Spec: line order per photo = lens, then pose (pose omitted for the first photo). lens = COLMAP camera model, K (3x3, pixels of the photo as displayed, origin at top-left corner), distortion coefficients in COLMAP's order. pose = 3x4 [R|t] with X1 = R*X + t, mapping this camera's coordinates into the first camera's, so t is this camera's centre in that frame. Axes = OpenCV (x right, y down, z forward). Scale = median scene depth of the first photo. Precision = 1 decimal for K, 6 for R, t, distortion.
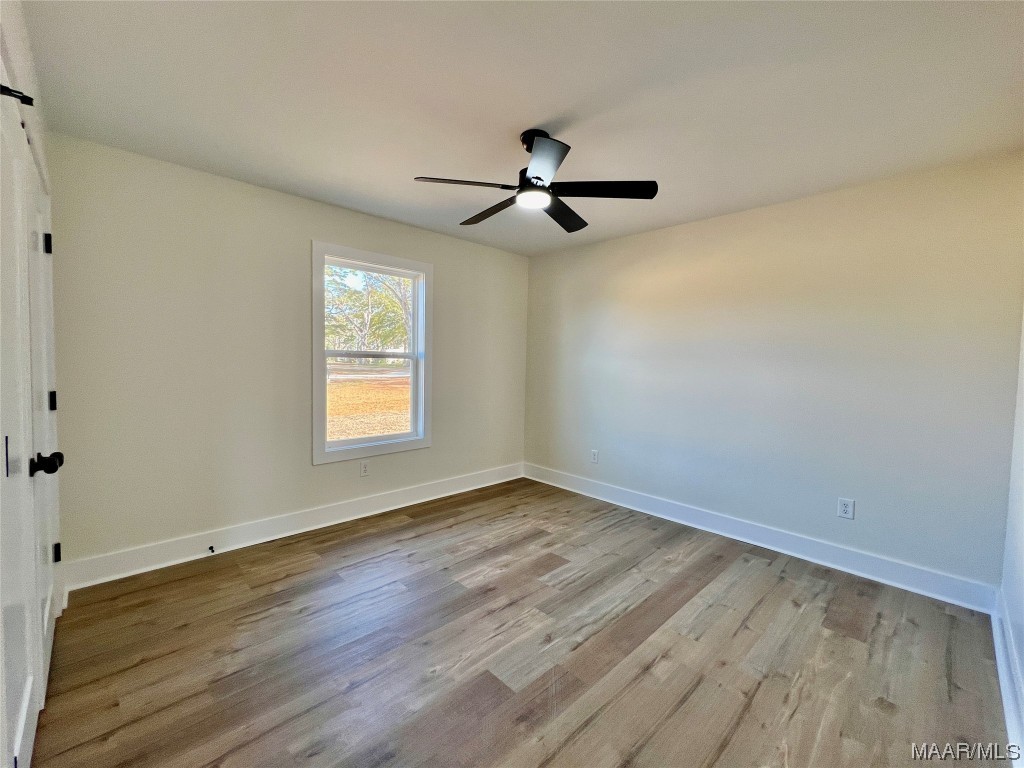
lens RADIAL K [[412.7, 0, 514.0], [0, 412.7, 383.5], [0, 0, 1]] dist [-0.001710, 0.000926]
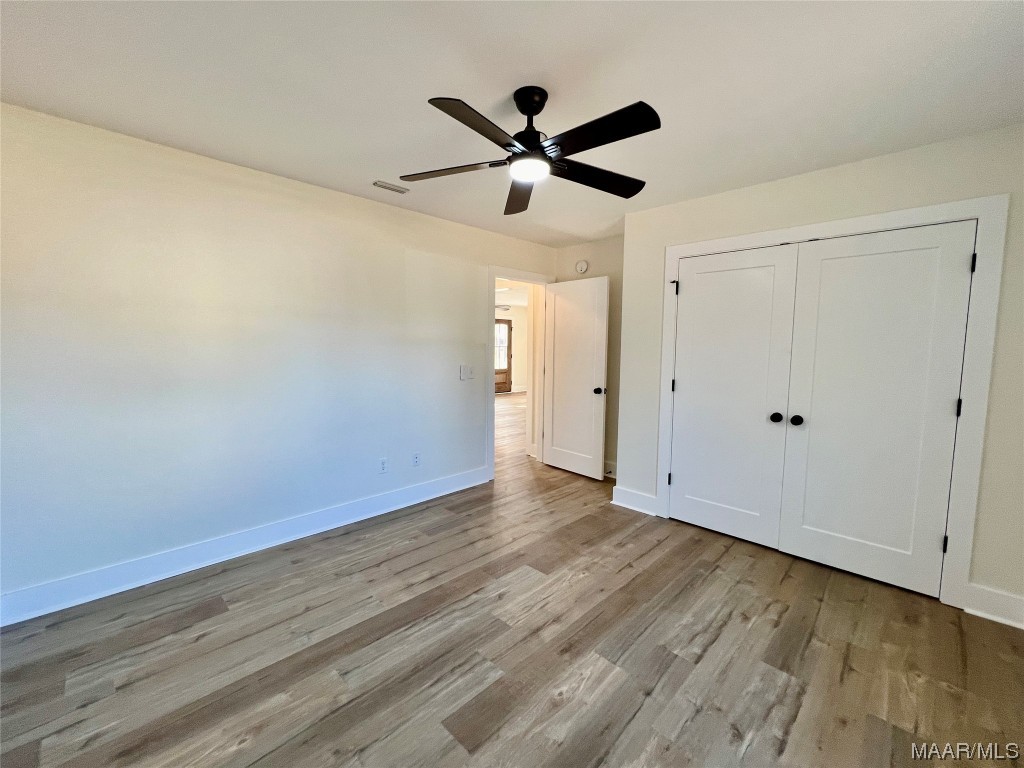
lens RADIAL K [[412.7, 0, 513.2], [0, 412.7, 387.5], [0, 0, 1]] dist [-0.001710, 0.000926]
pose [[-0.999236, -0.031921, -0.022552, 0.083182], [-0.035052, 0.987159, 0.155847, -0.128162], [0.017288, 0.156519, -0.987524, 1.828657]]
